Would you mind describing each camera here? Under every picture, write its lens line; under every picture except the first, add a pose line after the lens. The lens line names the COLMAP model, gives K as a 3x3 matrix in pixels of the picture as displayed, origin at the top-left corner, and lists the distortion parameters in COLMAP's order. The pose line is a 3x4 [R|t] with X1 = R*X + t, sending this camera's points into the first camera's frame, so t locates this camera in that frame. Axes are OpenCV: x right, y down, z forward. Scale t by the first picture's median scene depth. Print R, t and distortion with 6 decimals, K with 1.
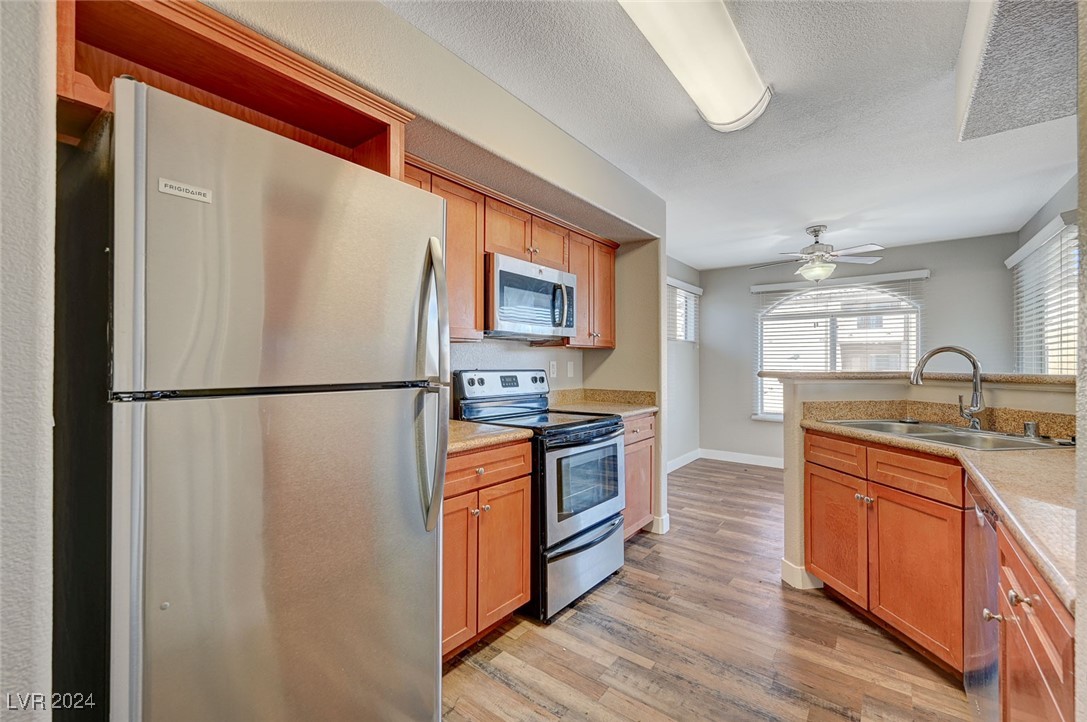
lens RADIAL K [[452.7, 0, 549.6], [0, 452.7, 351.2], [0, 0, 1]] dist [0.009205, -0.000275]
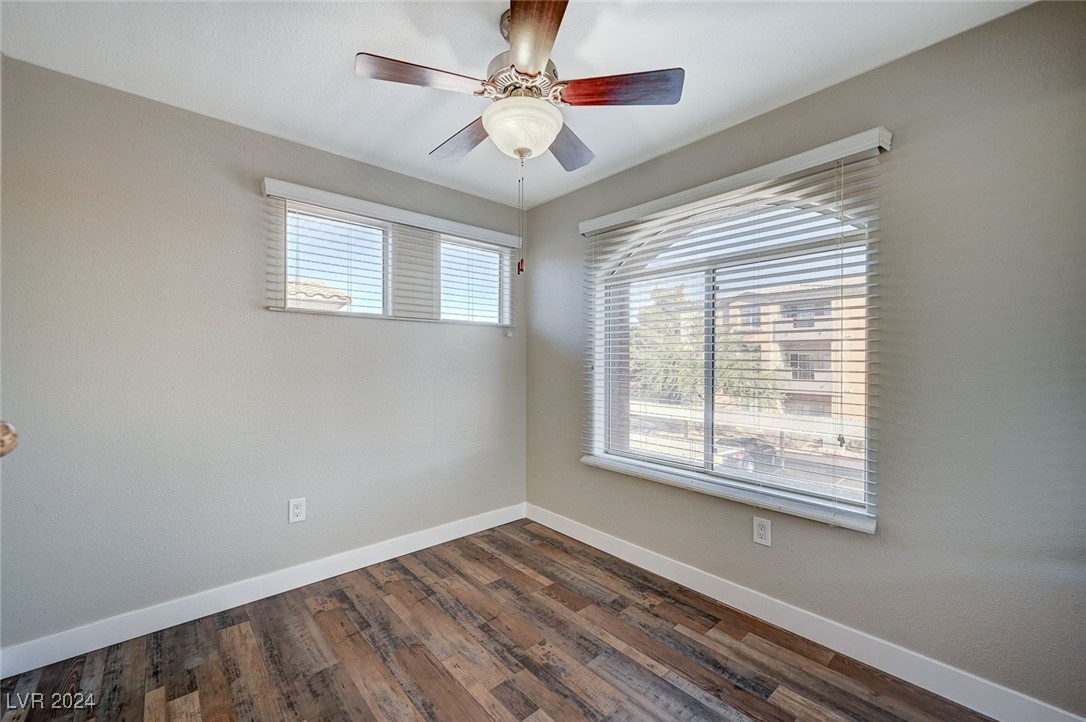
lens RADIAL K [[431.3, 0, 547.6], [0, 431.3, 363.9], [0, 0, 1]] dist [-0.000615, 0.000612]
pose [[0.984186, 0.008487, -0.176932, 0.876773], [-0.004999, 0.999785, 0.020145, 0.015528], [0.177065, -0.018942, 0.984017, 0.769705]]
